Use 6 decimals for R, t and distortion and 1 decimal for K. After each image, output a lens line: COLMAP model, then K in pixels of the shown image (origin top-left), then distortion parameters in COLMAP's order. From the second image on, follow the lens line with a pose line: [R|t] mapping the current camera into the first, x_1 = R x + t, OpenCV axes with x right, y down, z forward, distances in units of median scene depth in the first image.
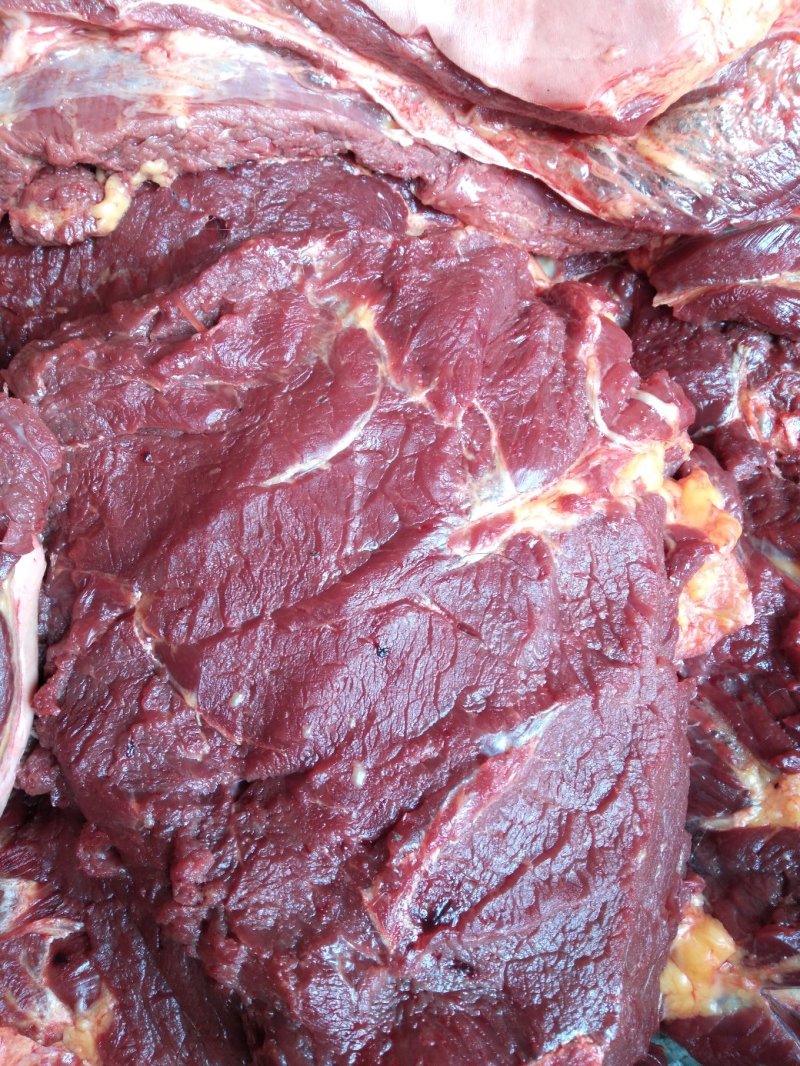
lens RADIAL K [[796.6, 0, 396.6], [0, 796.6, 532.1], [0, 0, 1]] dist [0.036400, -0.075034]
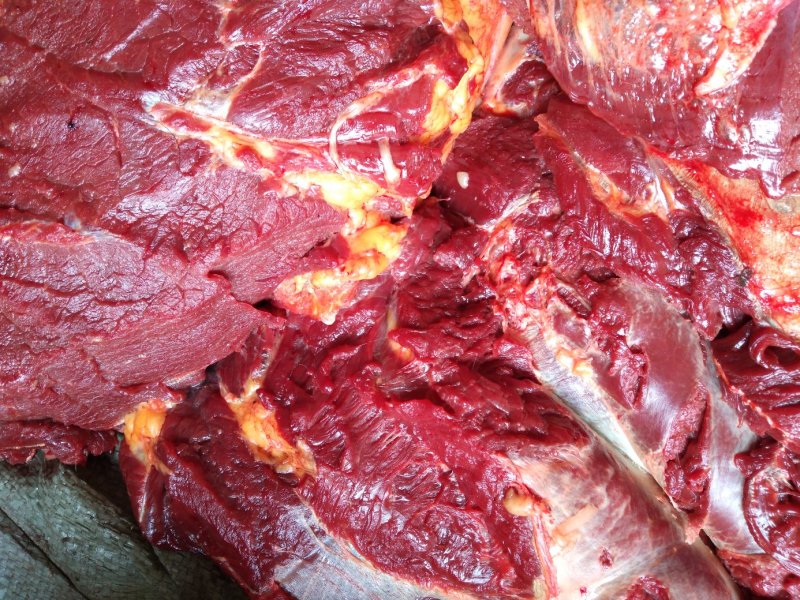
lens RADIAL K [[597.9, 0, 399.6], [0, 597.9, 299.9], [0, 0, 1]] dist [0.036400, -0.075034]
pose [[0.653529, 0.754039, -0.065769, 0.639774], [-0.686132, 0.626870, 0.369130, -0.433095], [0.319567, -0.196111, 0.927048, 0.106240]]
